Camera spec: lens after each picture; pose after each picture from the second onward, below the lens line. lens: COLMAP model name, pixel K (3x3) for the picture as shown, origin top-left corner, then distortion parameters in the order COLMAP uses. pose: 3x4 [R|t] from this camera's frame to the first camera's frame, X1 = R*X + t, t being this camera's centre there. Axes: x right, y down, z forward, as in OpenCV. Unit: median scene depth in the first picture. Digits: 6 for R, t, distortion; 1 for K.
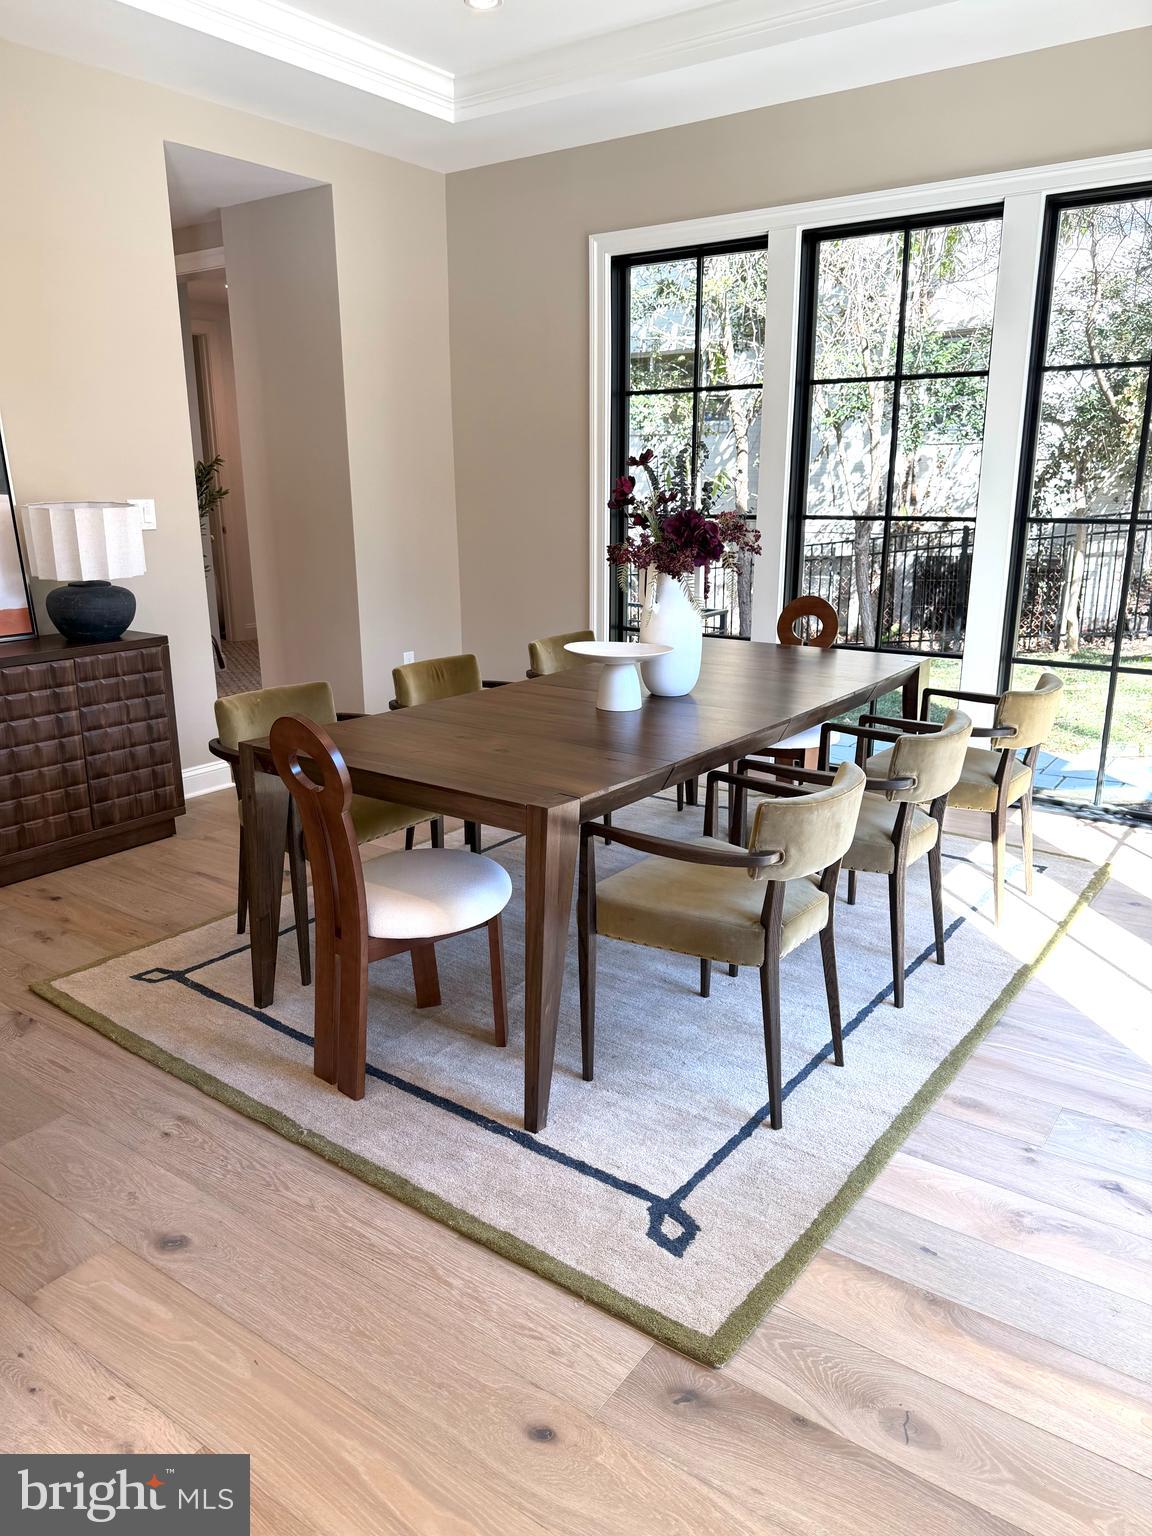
lens RADIAL K [[1075.1, 0, 579.9], [0, 1075.1, 782.5], [0, 0, 1]] dist [0.046086, -0.071804]
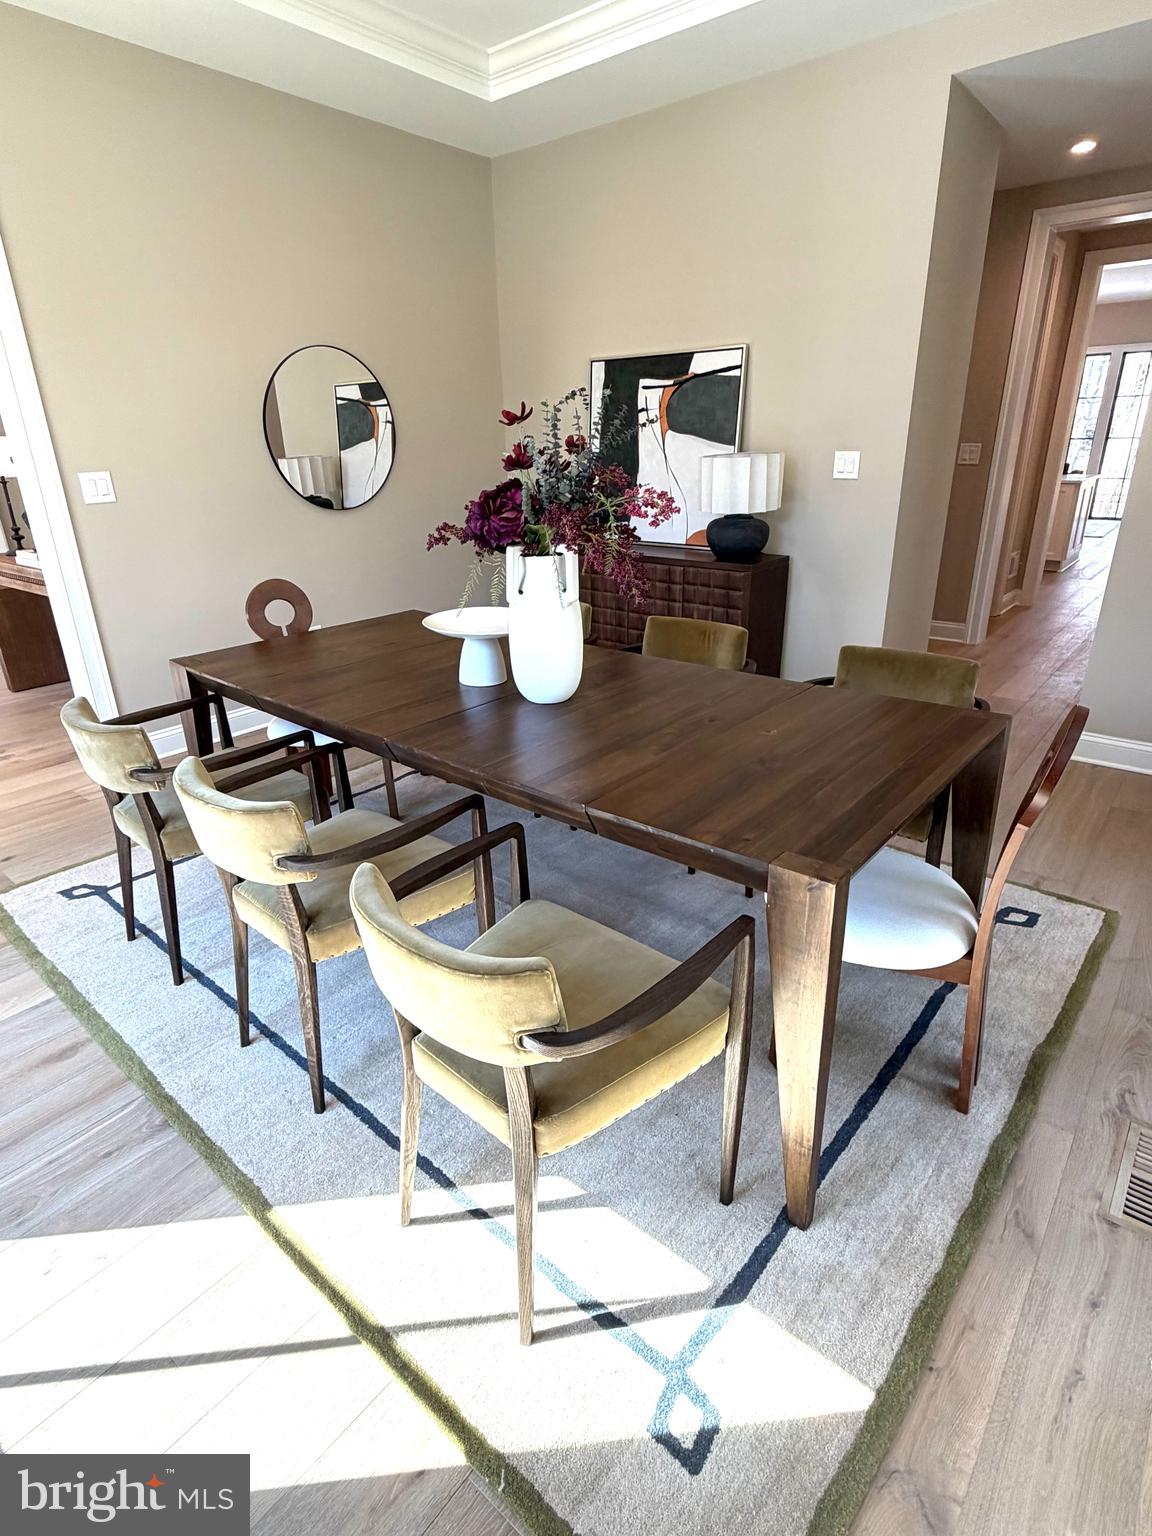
lens RADIAL K [[795.4, 0, 576.0], [0, 795.4, 768.0], [0, 0, 1]] dist [-0.003160, -0.000936]
pose [[-0.064370, 0.390045, -0.918543, 0.750413], [-0.258800, 0.882436, 0.392849, -0.315635], [0.963784, 0.263007, 0.044141, 1.095670]]
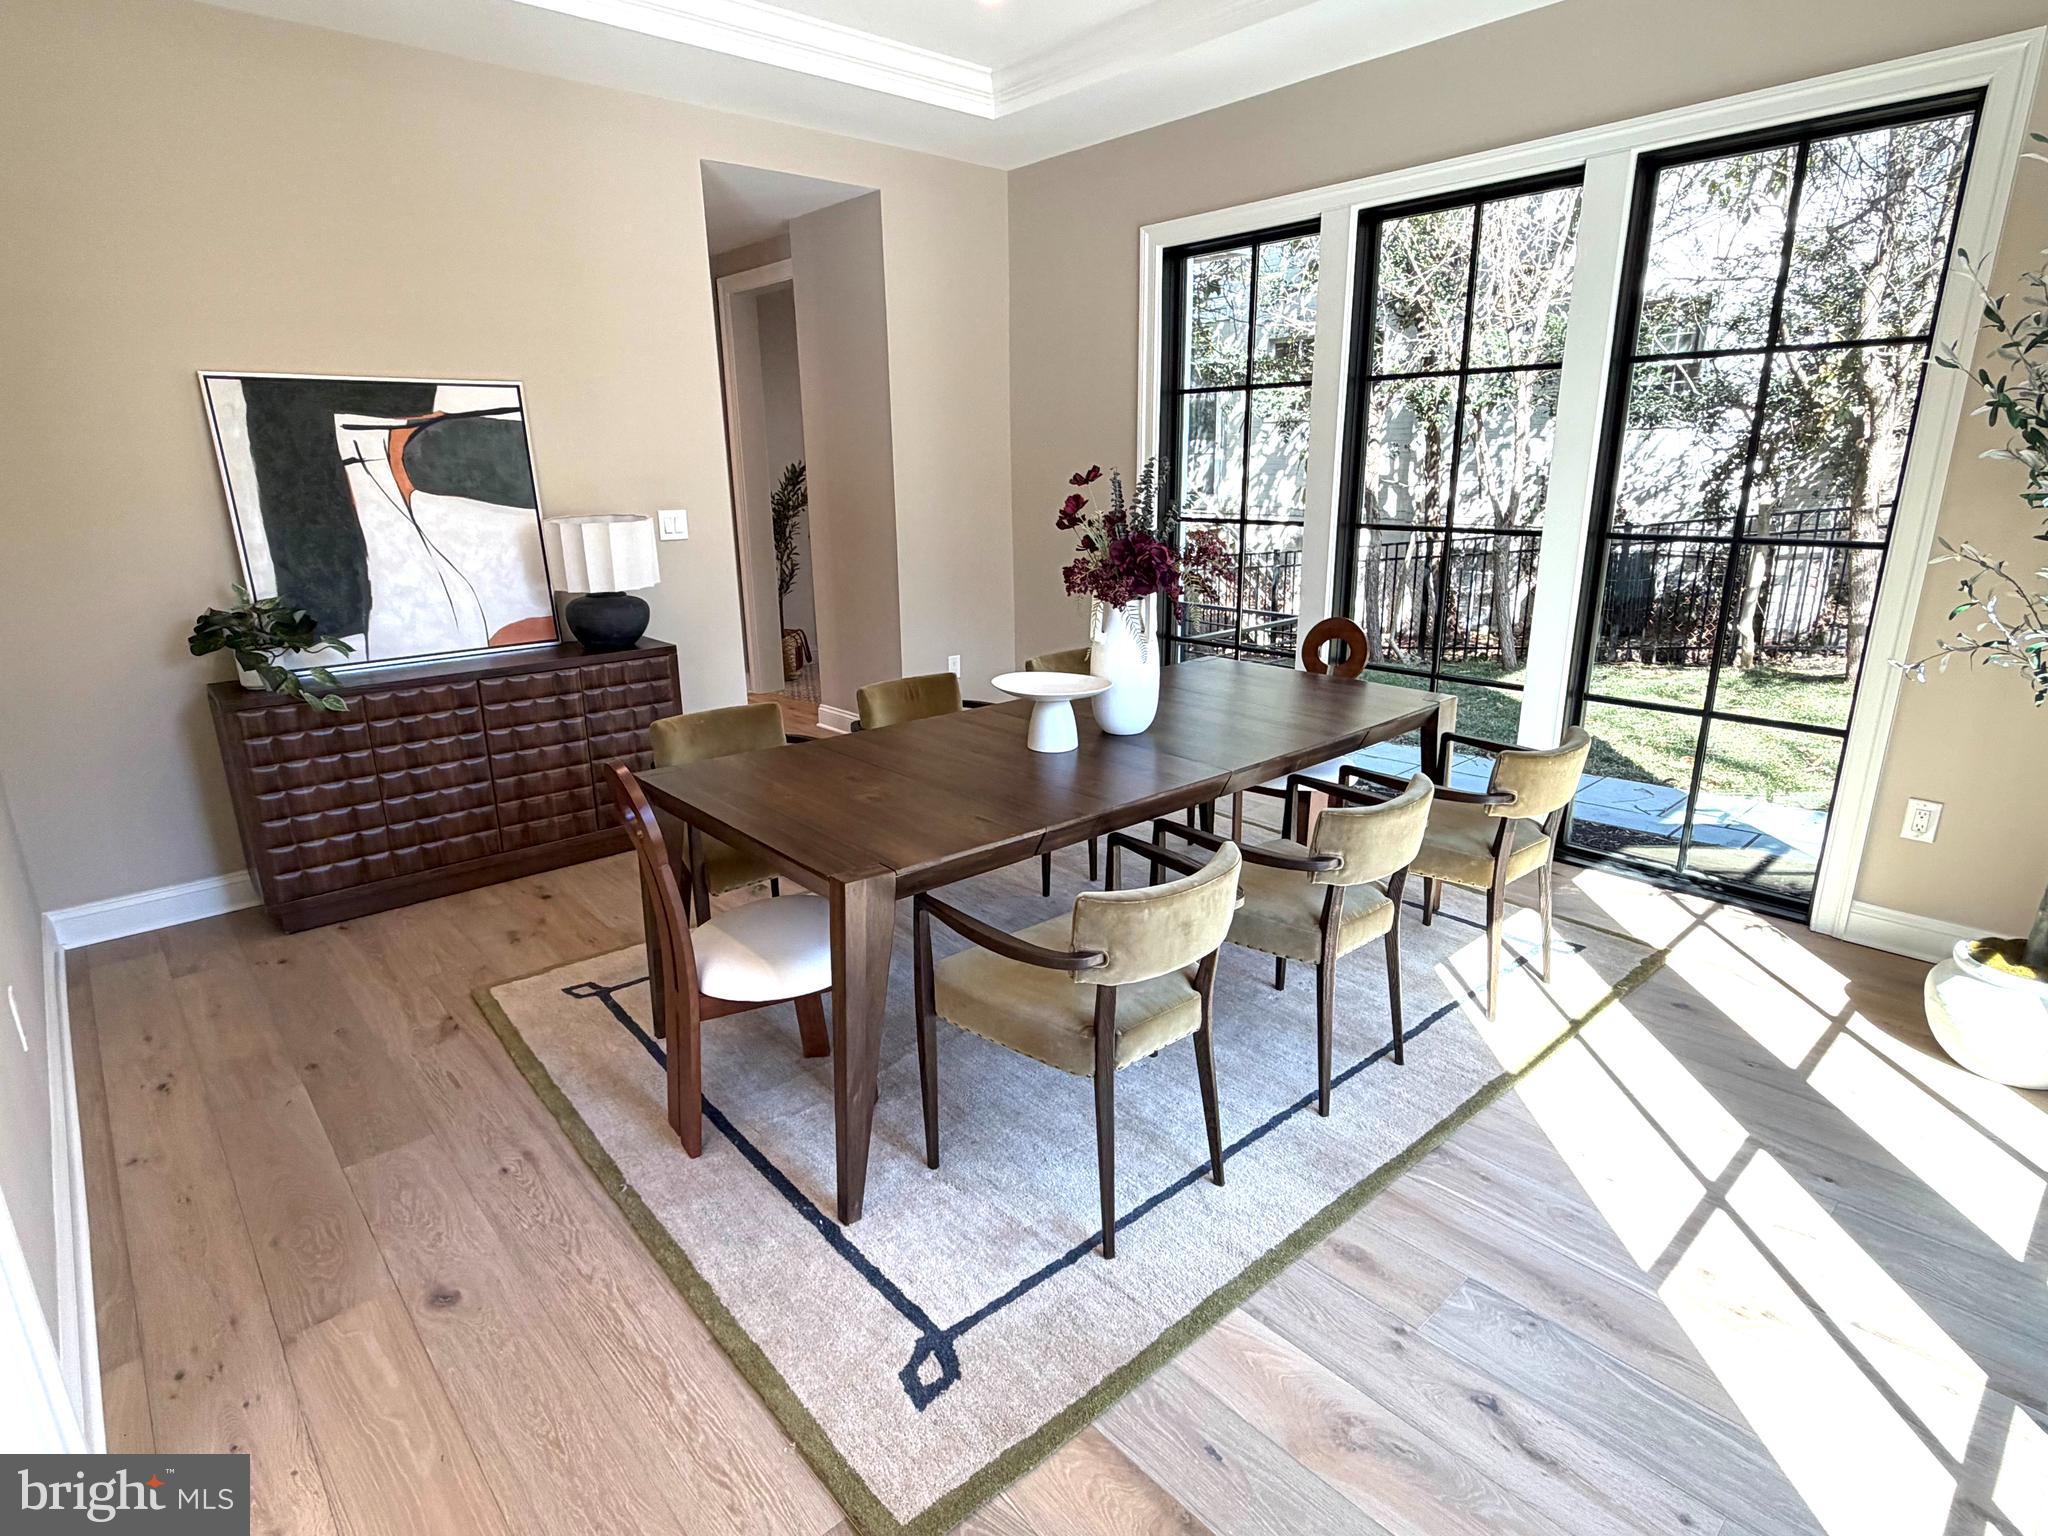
lens RADIAL K [[1060.6, 0, 1017.5], [0, 1060.6, 775.6], [0, 0, 1]] dist [-0.003160, -0.000936]
pose [[0.975614, 0.054065, -0.212733, 0.206606], [-0.051095, 0.998505, 0.019438, -0.063852], [0.213465, -0.008094, 0.976917, 0.110798]]
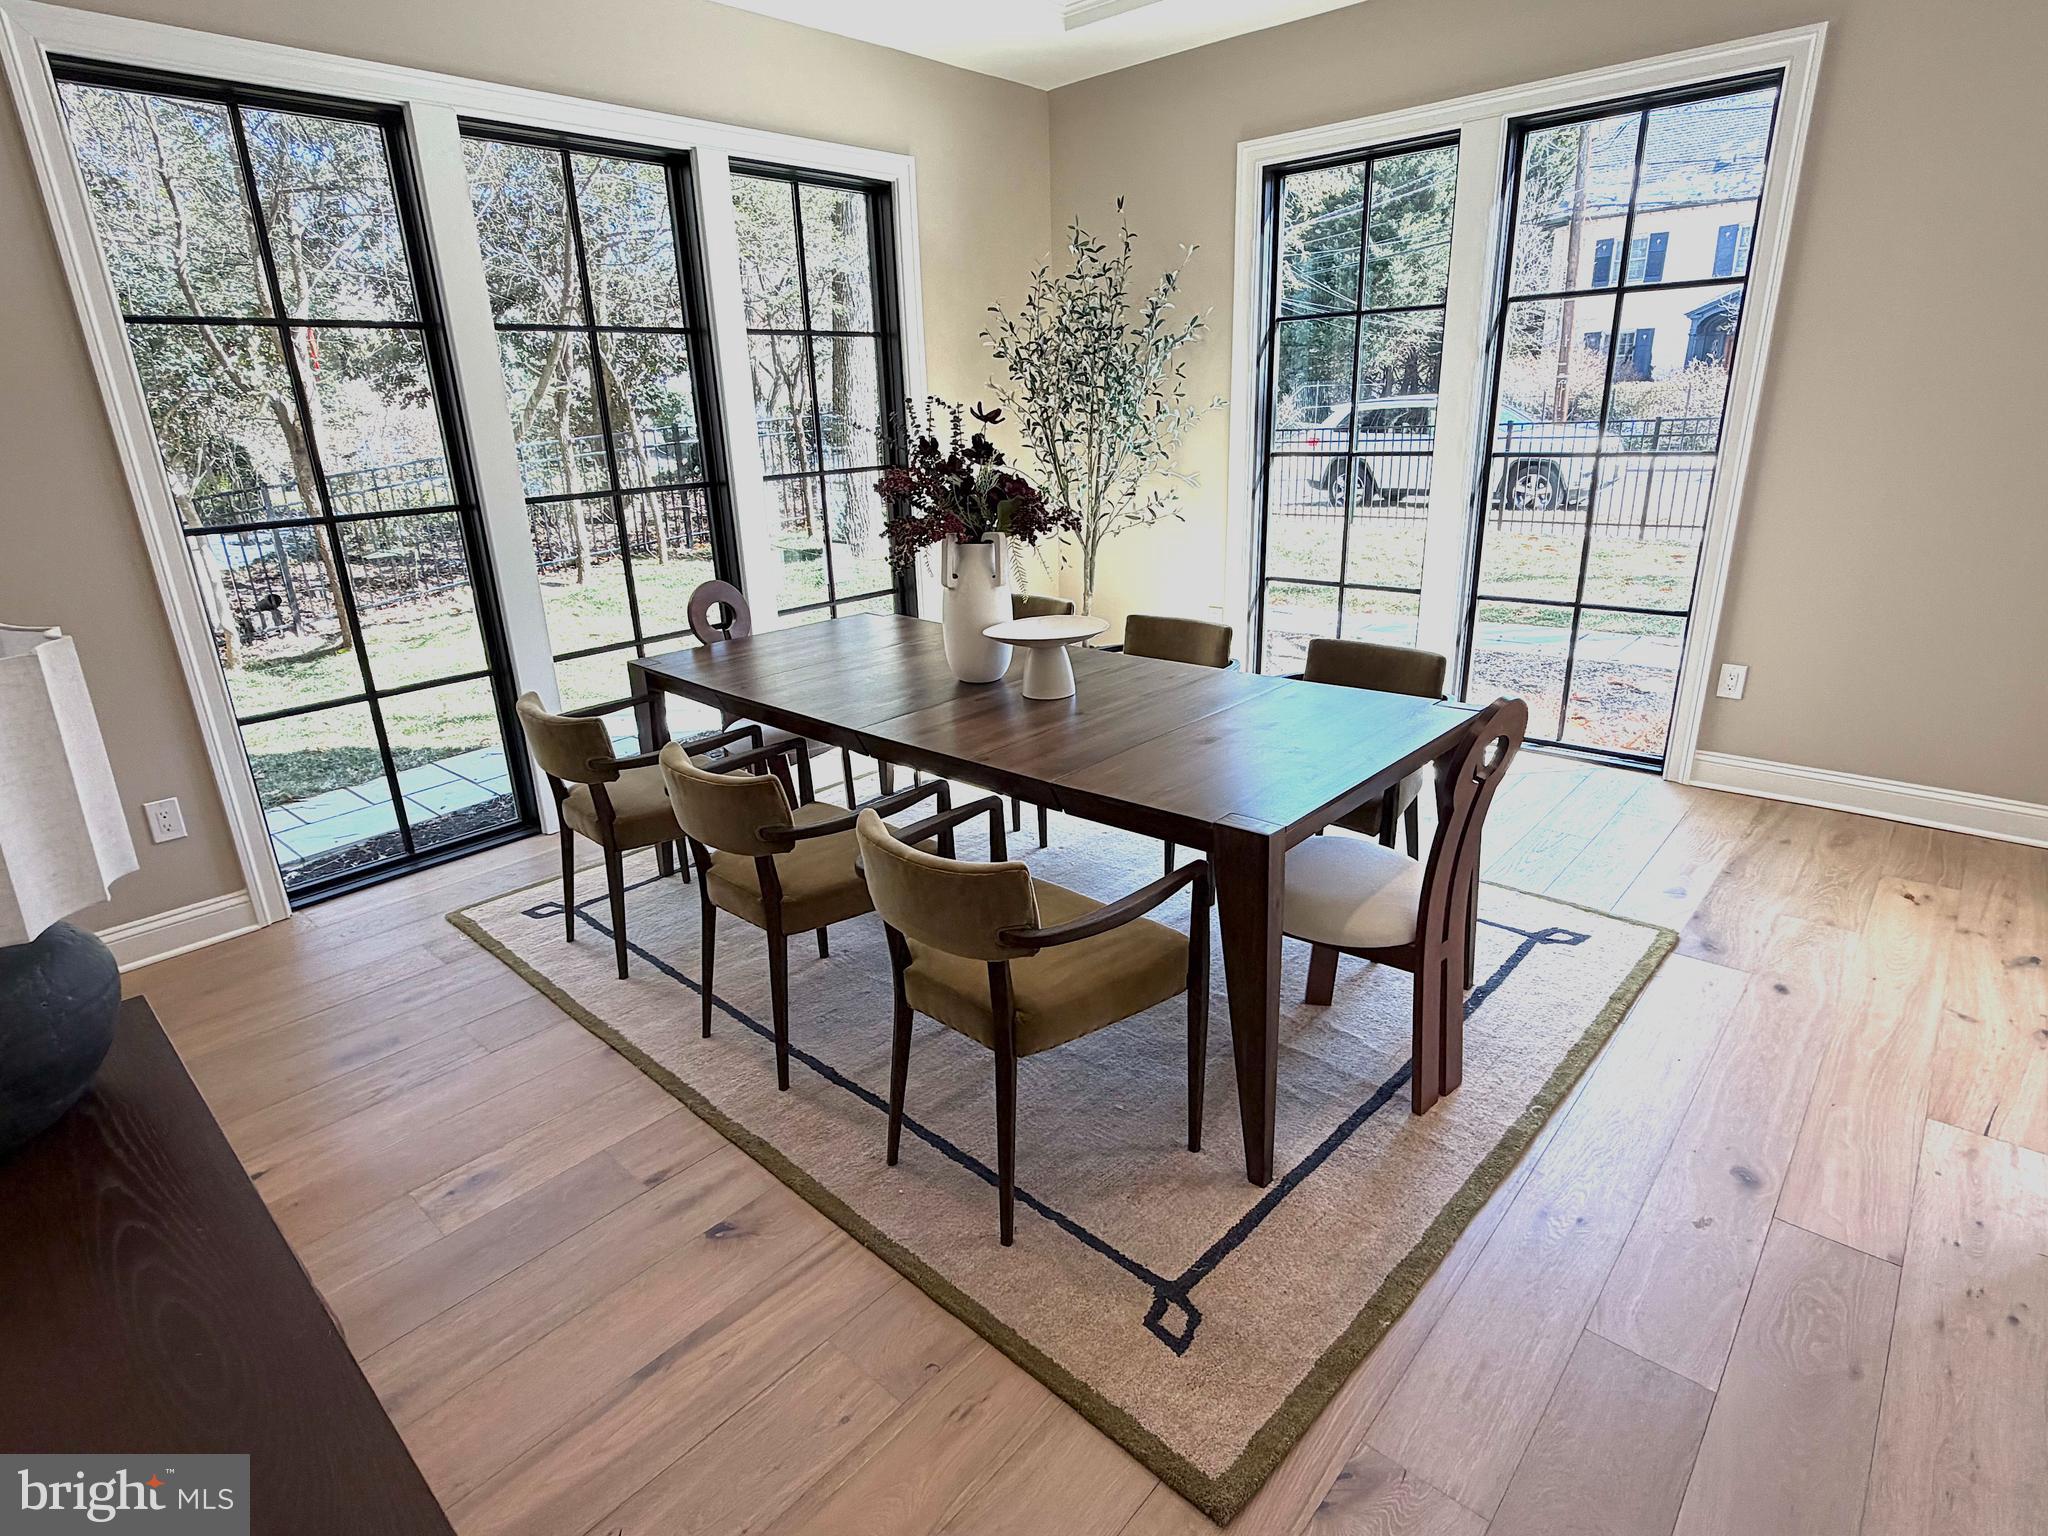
lens RADIAL K [[1060.6, 0, 1017.5], [0, 1060.6, 775.6], [0, 0, 1]] dist [-0.003160, -0.000936]
pose [[0.117975, -0.326665, 0.937749, -0.831003], [0.309944, 0.909279, 0.277754, -0.266332], [-0.943407, 0.257881, 0.208519, 0.879333]]
